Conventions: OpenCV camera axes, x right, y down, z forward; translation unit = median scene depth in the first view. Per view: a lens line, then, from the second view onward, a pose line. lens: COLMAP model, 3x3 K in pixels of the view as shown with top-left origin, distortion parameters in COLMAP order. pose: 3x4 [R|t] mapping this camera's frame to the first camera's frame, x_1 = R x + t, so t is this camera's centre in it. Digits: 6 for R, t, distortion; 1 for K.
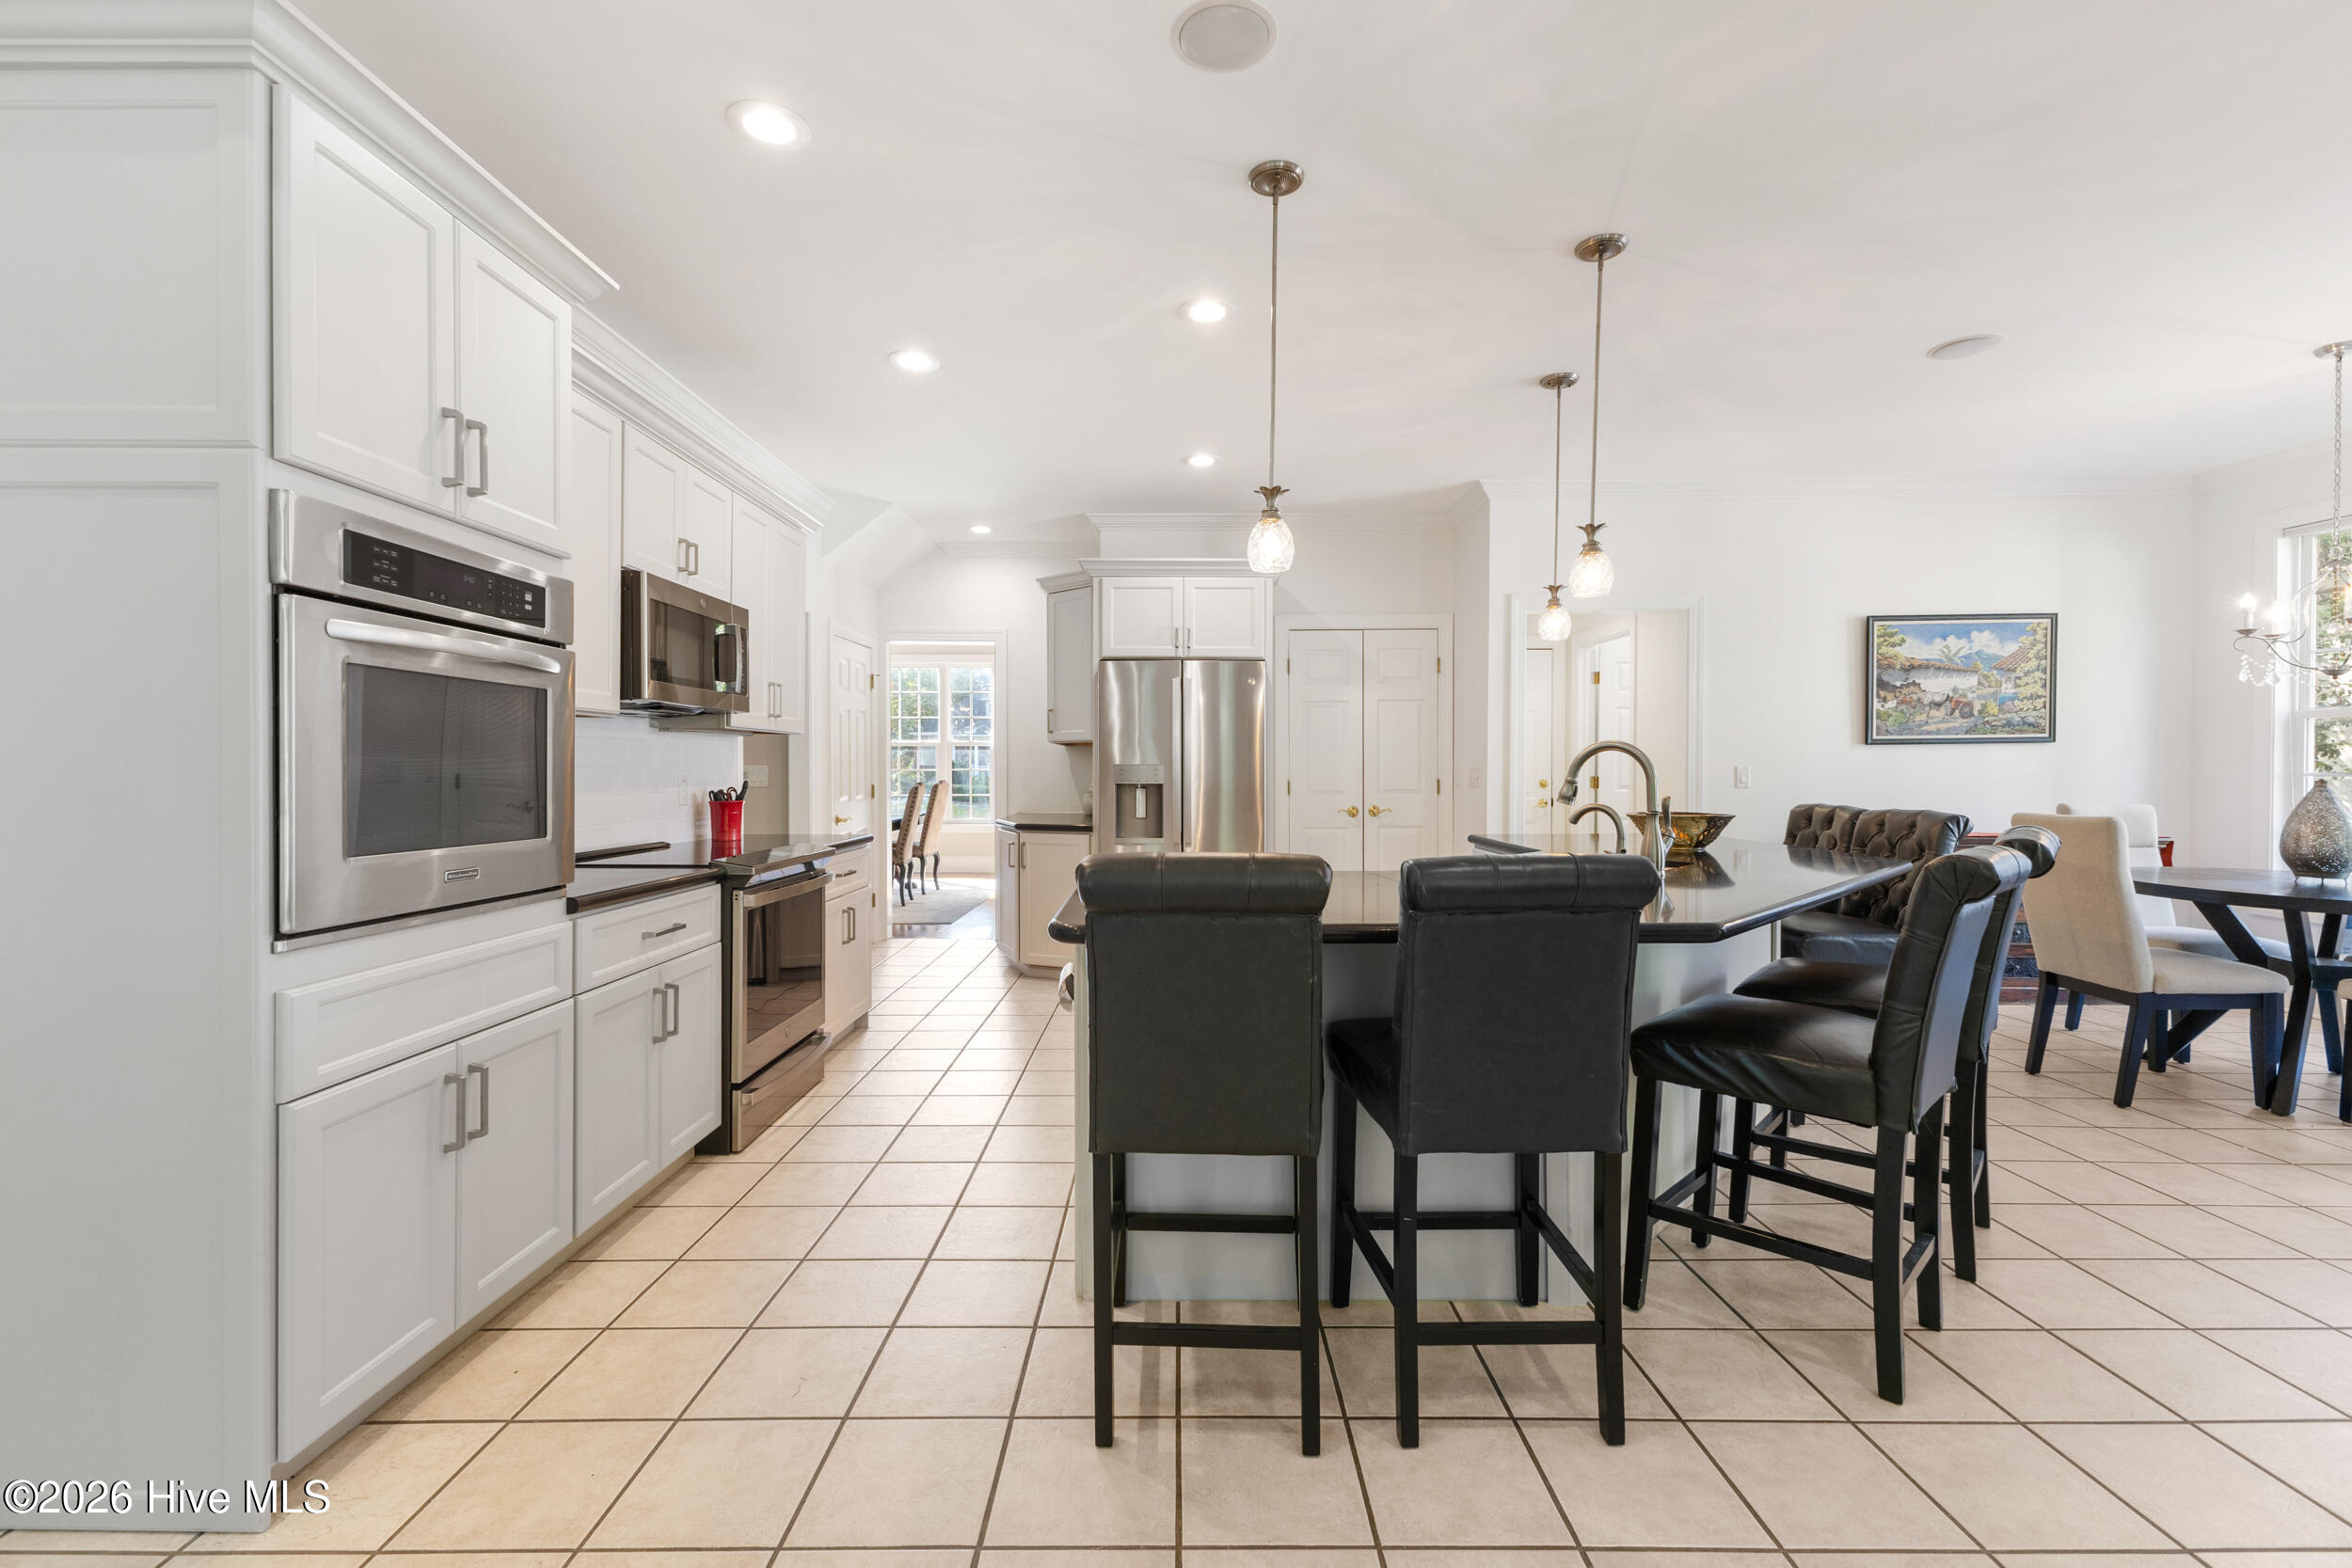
lens RADIAL K [[1012.7, 0, 1171.1], [0, 1012.7, 778.8], [0, 0, 1]] dist [0.008100, -0.000805]
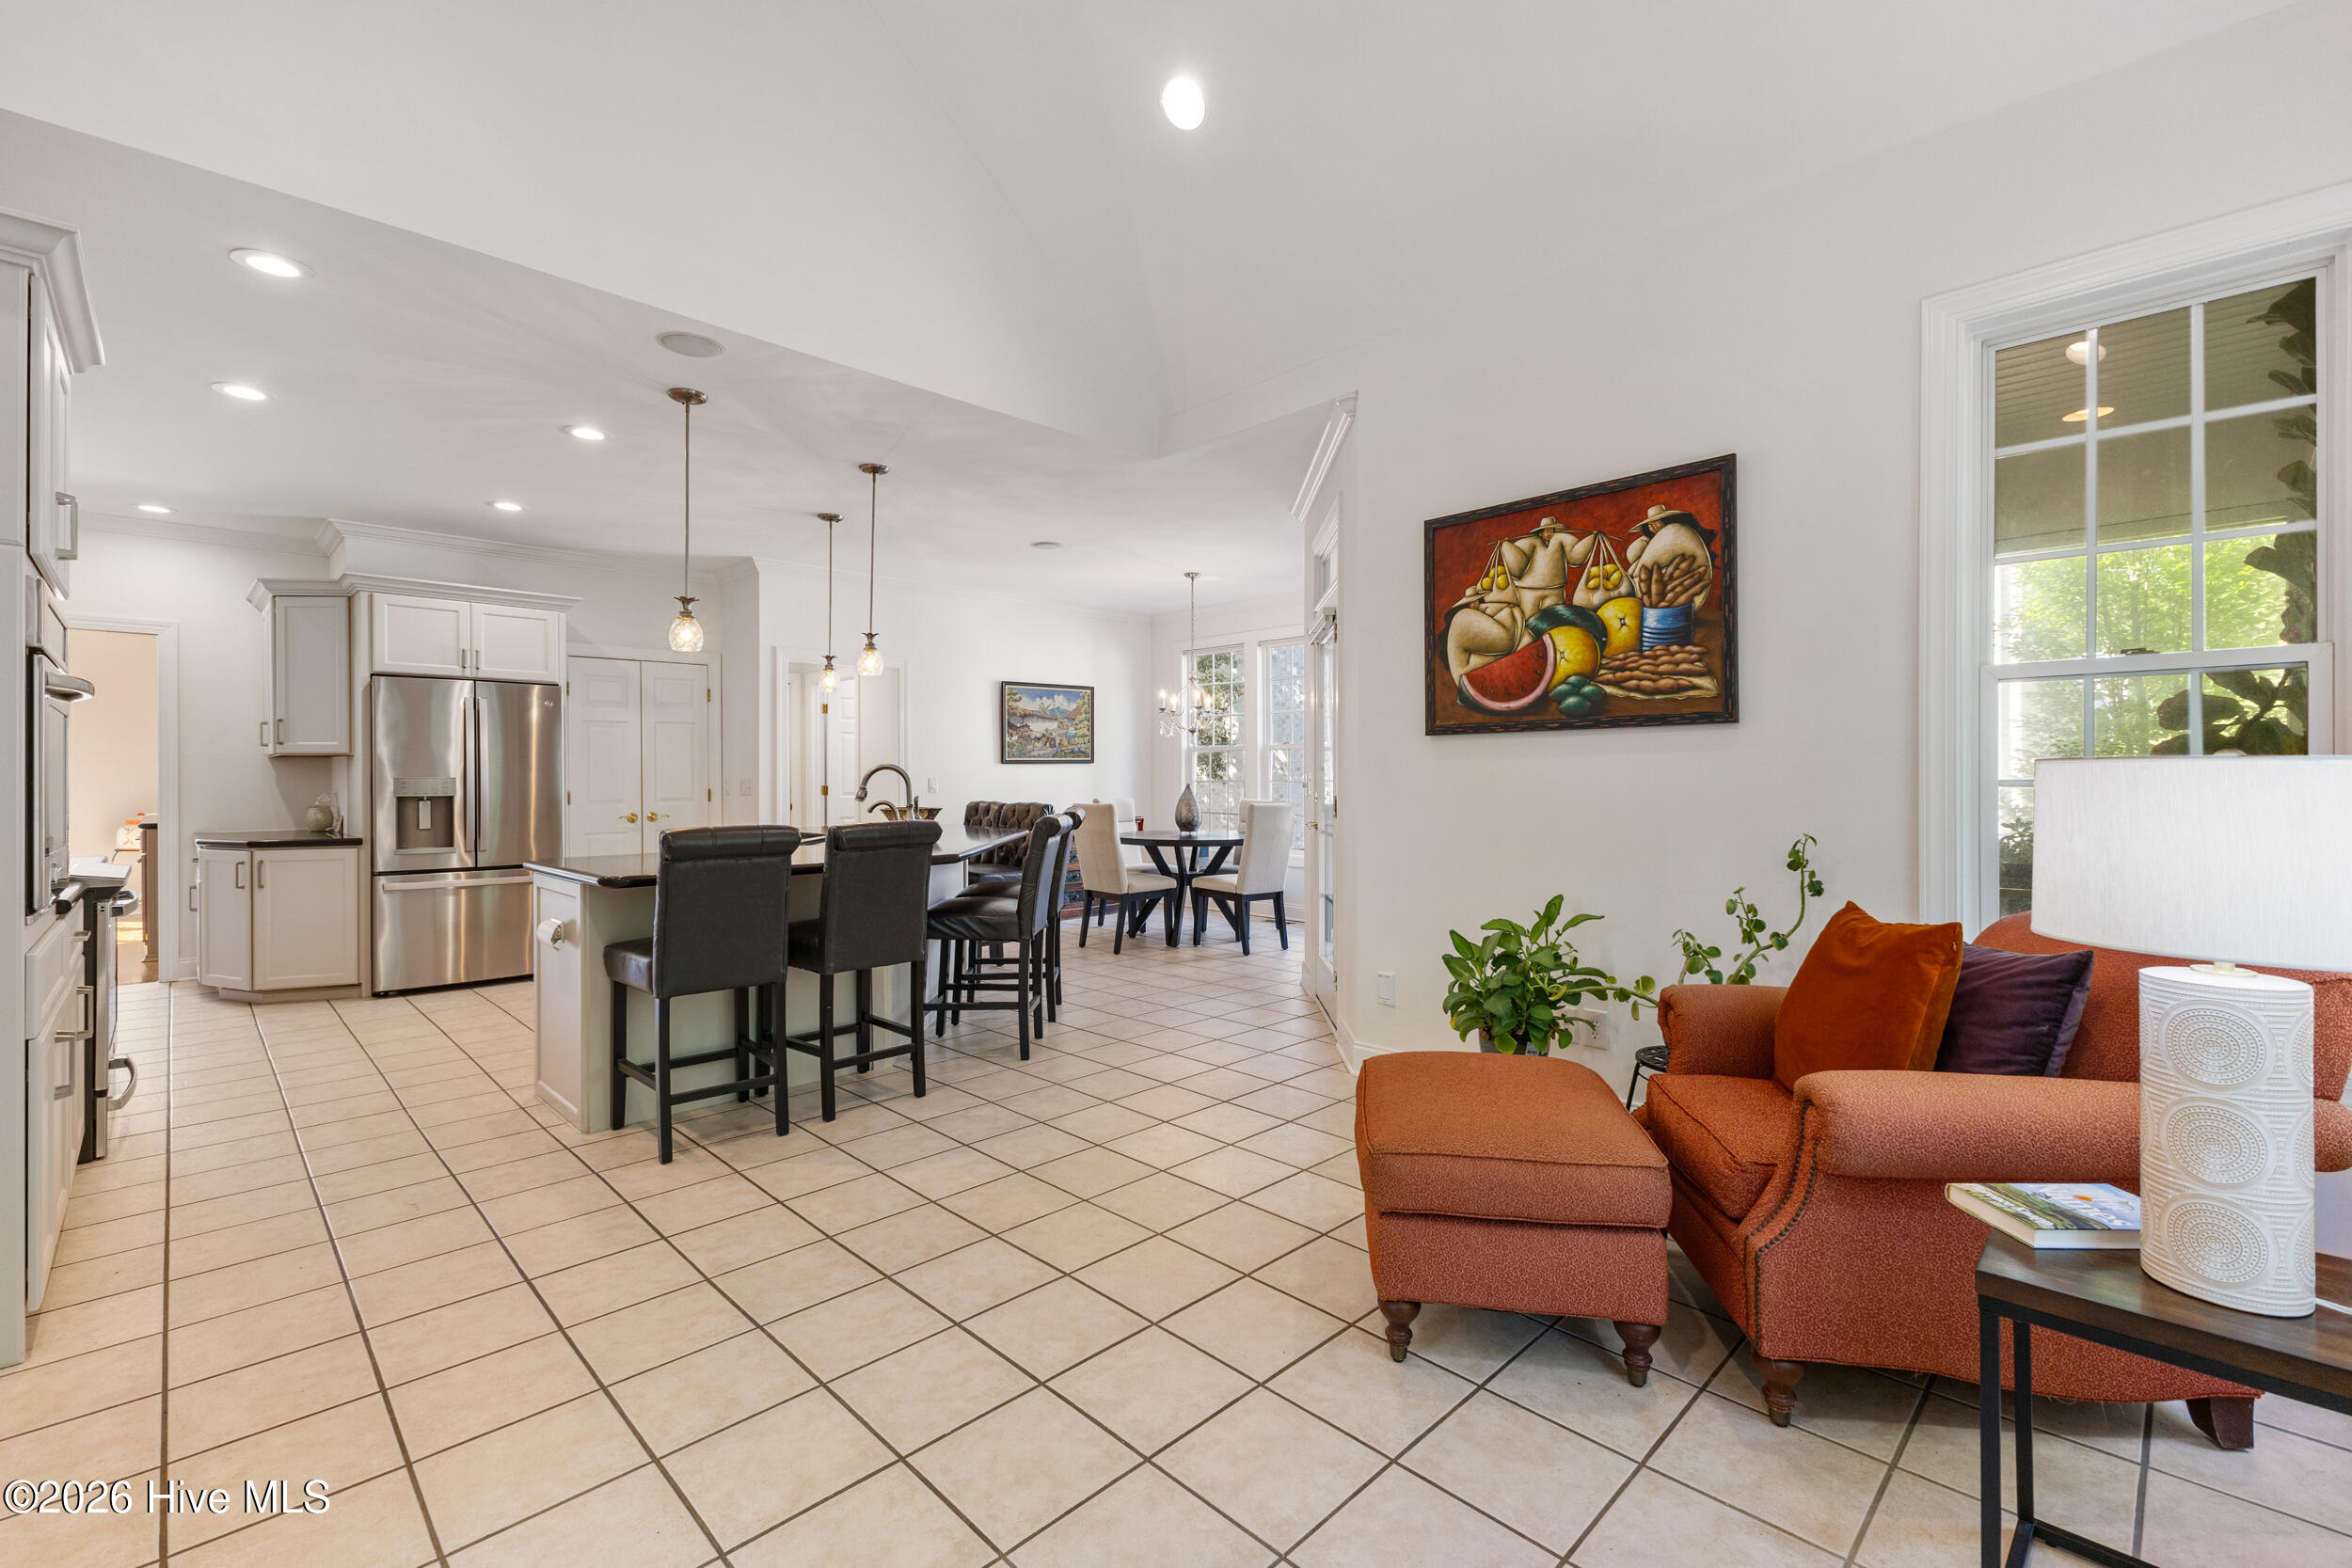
lens RADIAL K [[1012.7, 0, 1180.1], [0, 1012.7, 774.6], [0, 0, 1]] dist [0.008100, -0.000805]
pose [[0.706919, -0.001740, 0.707292, -0.324386], [0.011266, 0.999898, -0.008800, 0.000547], [-0.707204, 0.014189, 0.706867, -0.426333]]
